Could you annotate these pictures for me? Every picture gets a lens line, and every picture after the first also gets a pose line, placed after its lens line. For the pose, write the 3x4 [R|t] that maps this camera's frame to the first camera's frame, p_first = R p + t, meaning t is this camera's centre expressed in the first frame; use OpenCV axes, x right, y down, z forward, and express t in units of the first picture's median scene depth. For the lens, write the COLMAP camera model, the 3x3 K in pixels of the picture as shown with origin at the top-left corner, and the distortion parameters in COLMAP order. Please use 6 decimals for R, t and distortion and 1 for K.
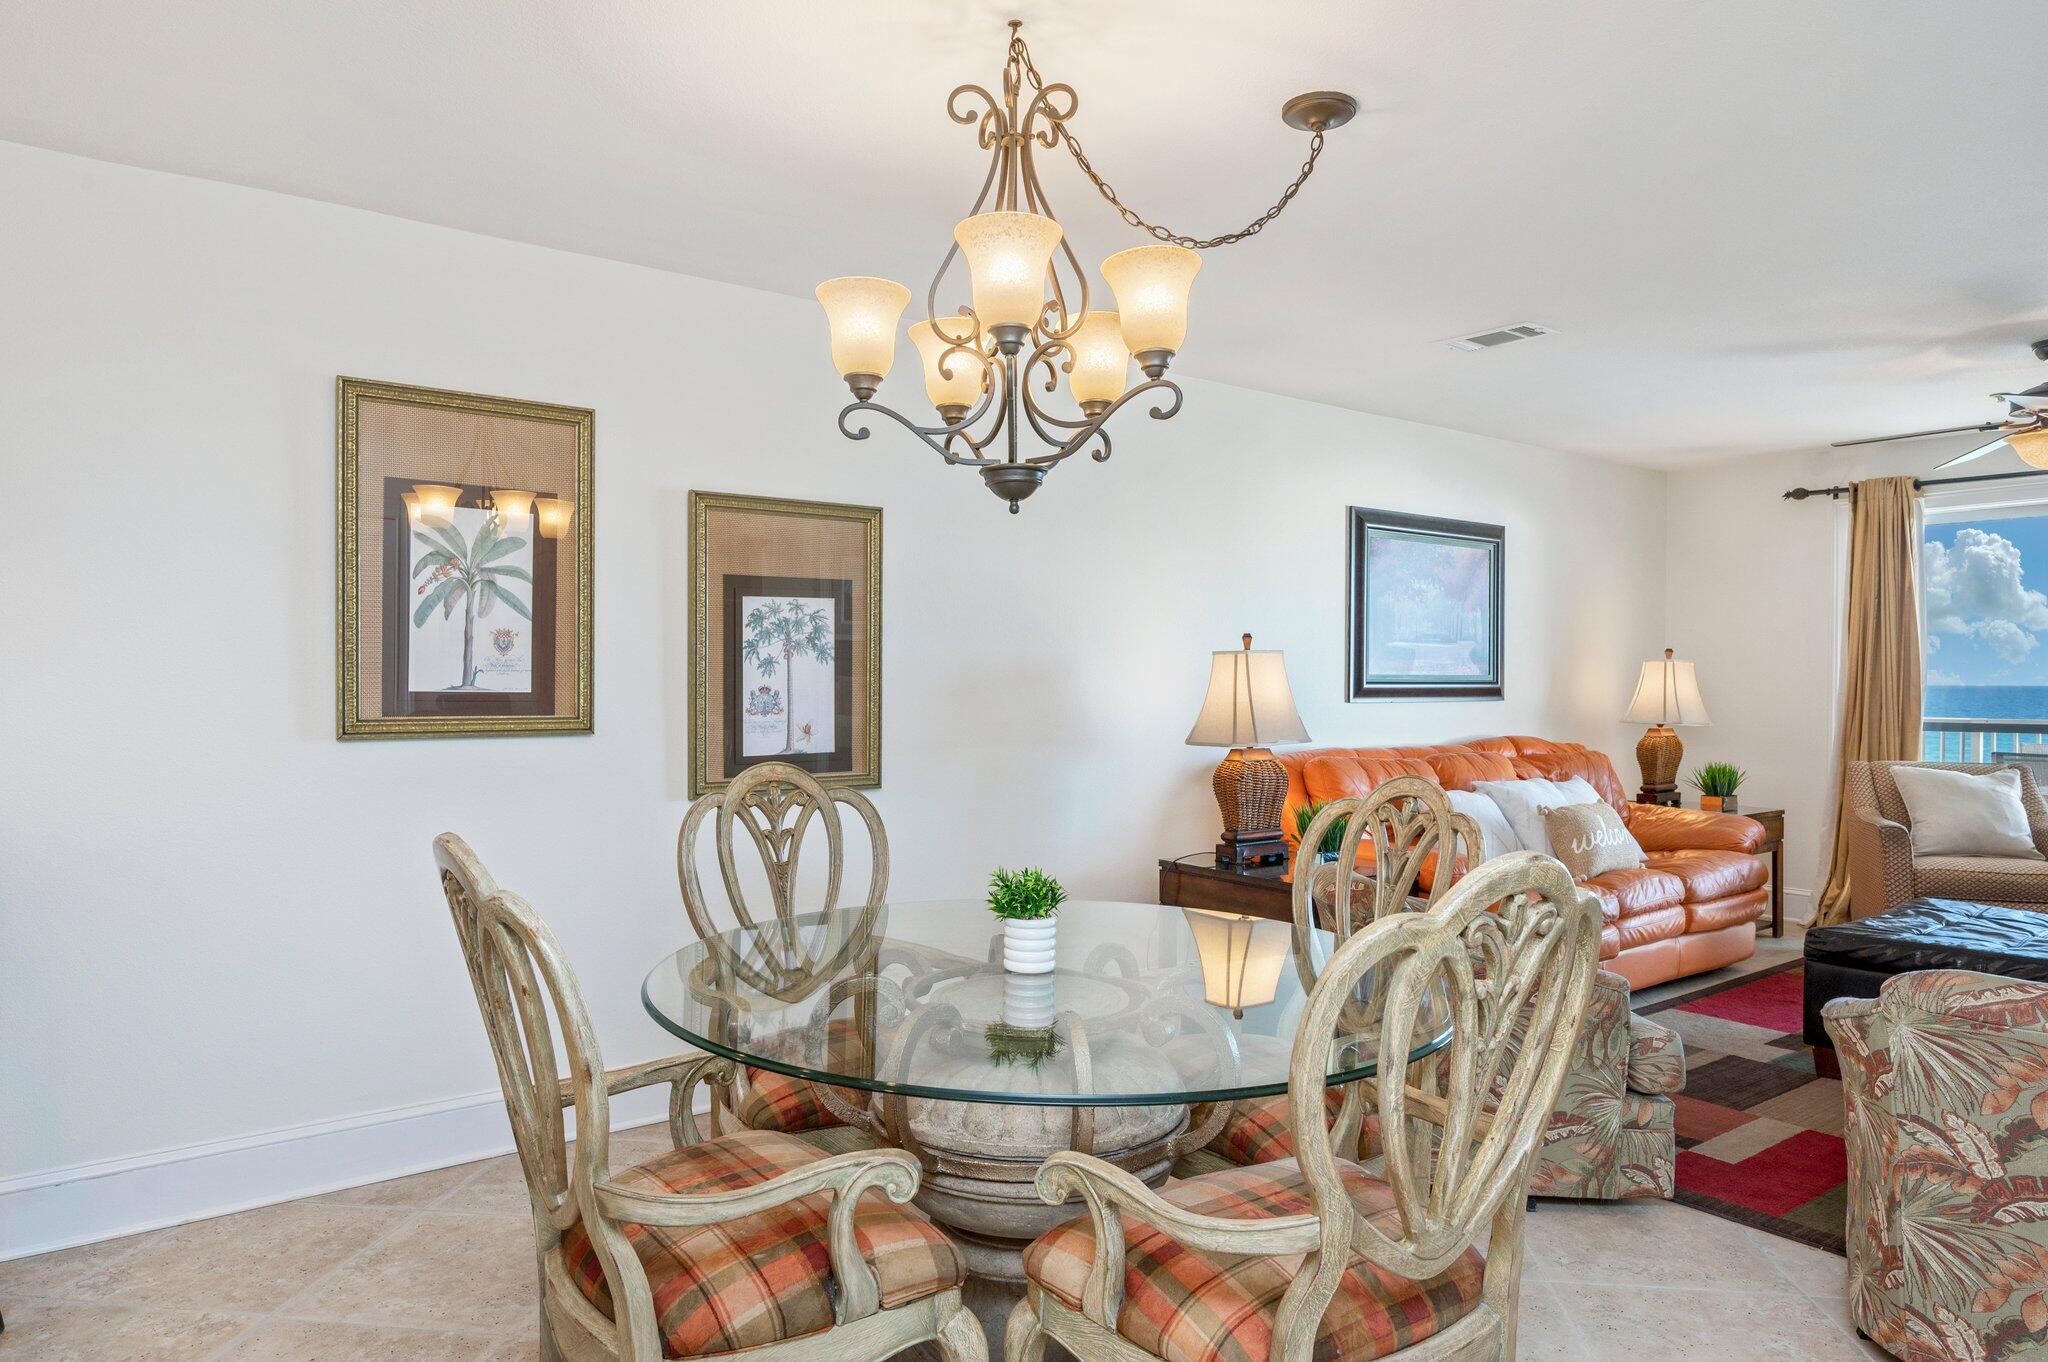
lens RADIAL K [[1272.0, 0, 1013.8], [0, 1272.0, 689.0], [0, 0, 1]] dist [-0.015793, -0.000688]
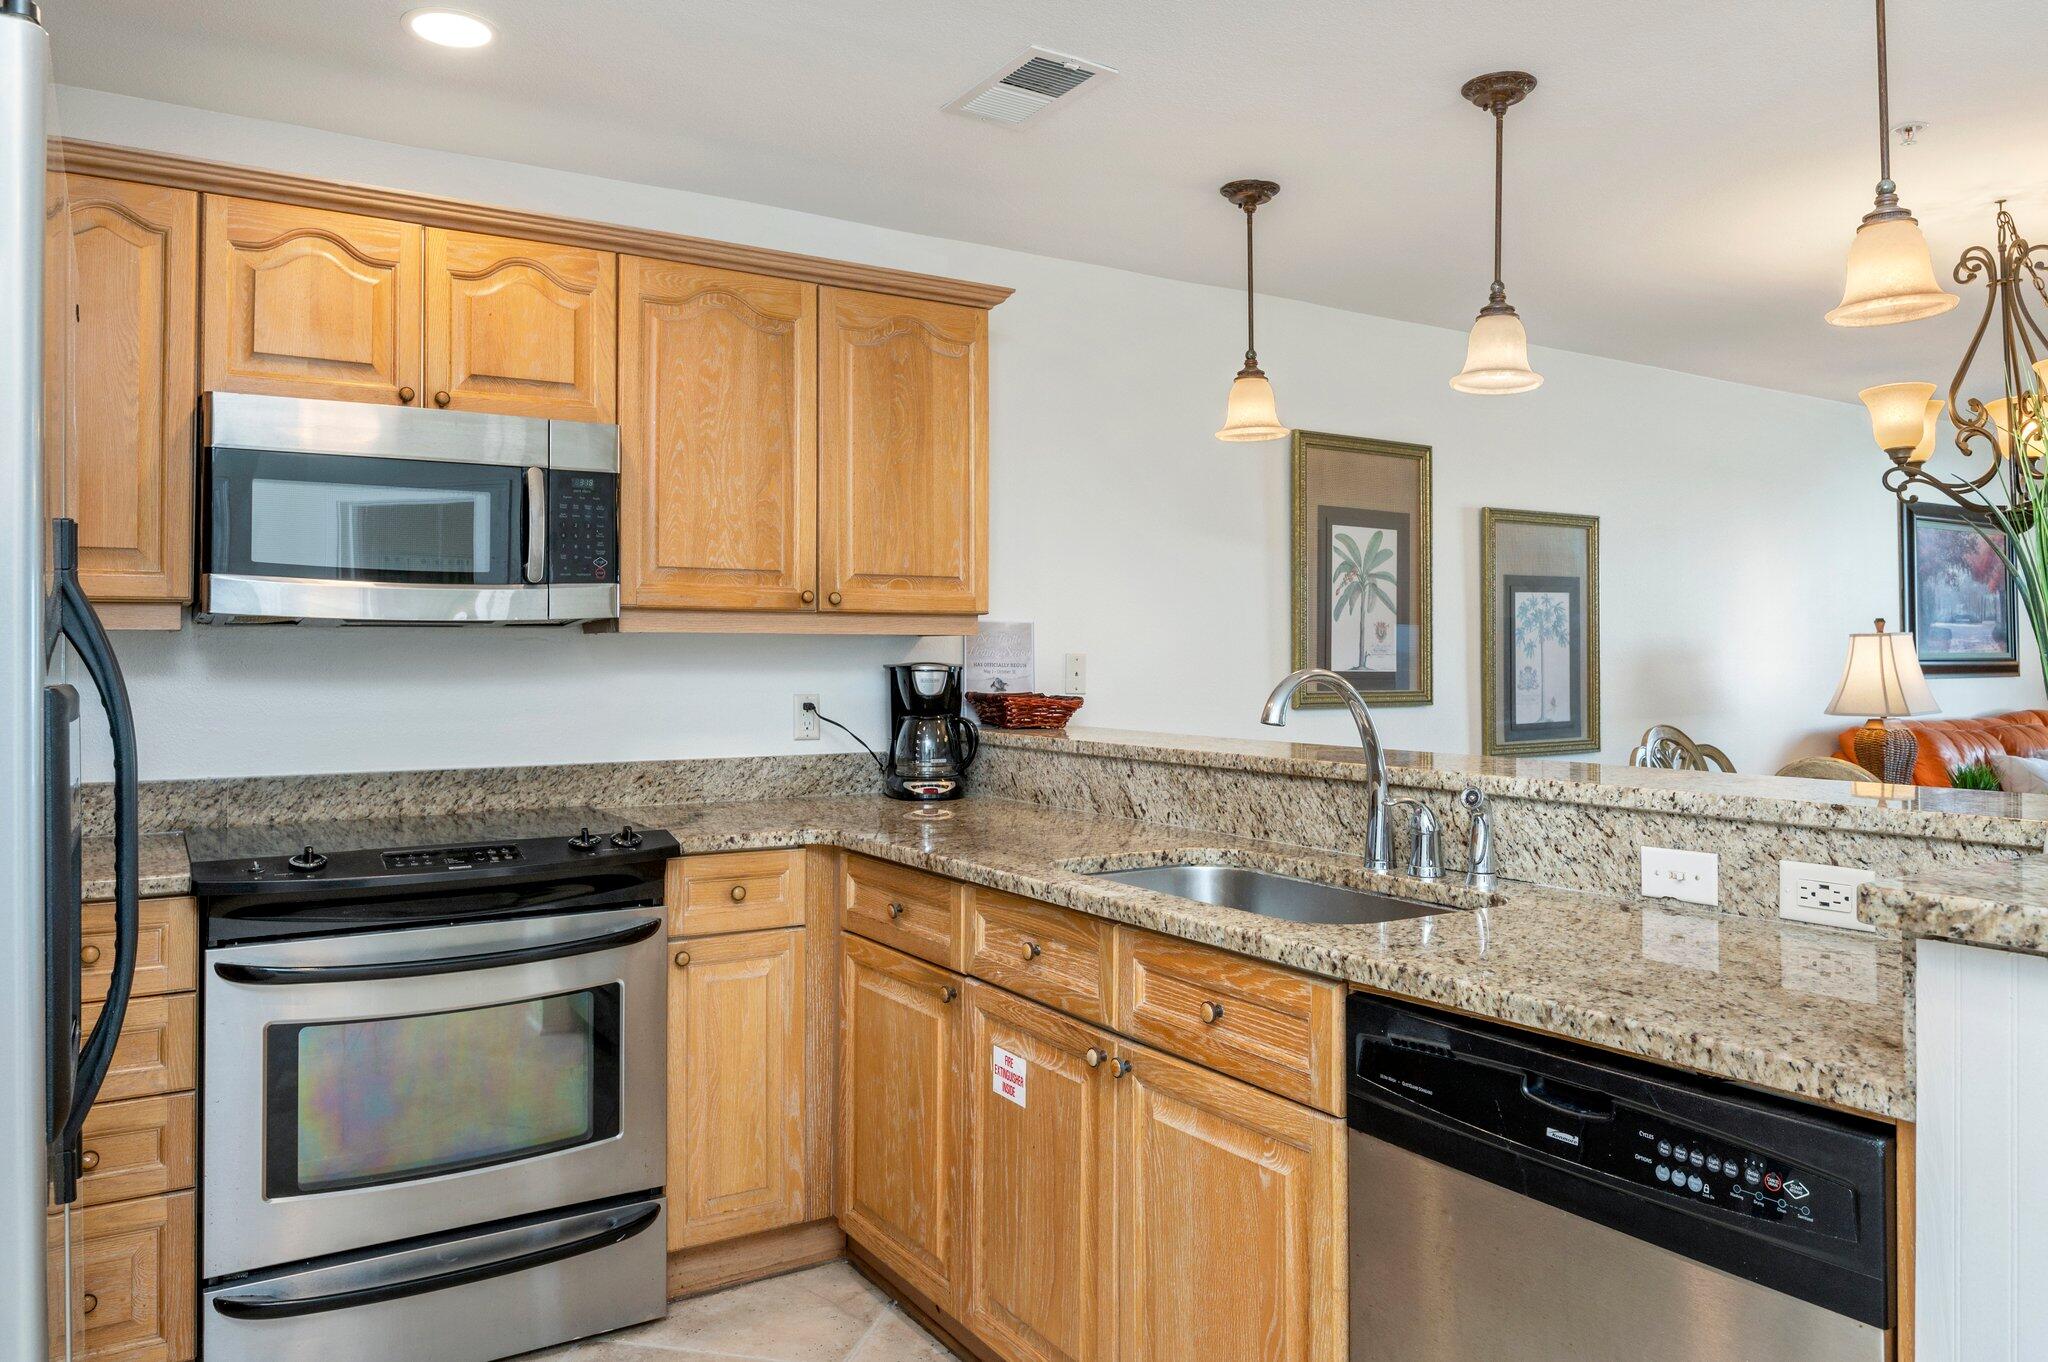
lens RADIAL K [[1397.7, 0, 1028.4], [0, 1397.7, 616.8], [0, 0, 1]] dist [-0.017421, 0.005166]
pose [[0.997082, -0.007043, -0.076006, -0.428535], [0.004227, 0.999301, -0.037142, -0.001272], [0.076215, 0.036712, 0.996415, -0.273985]]
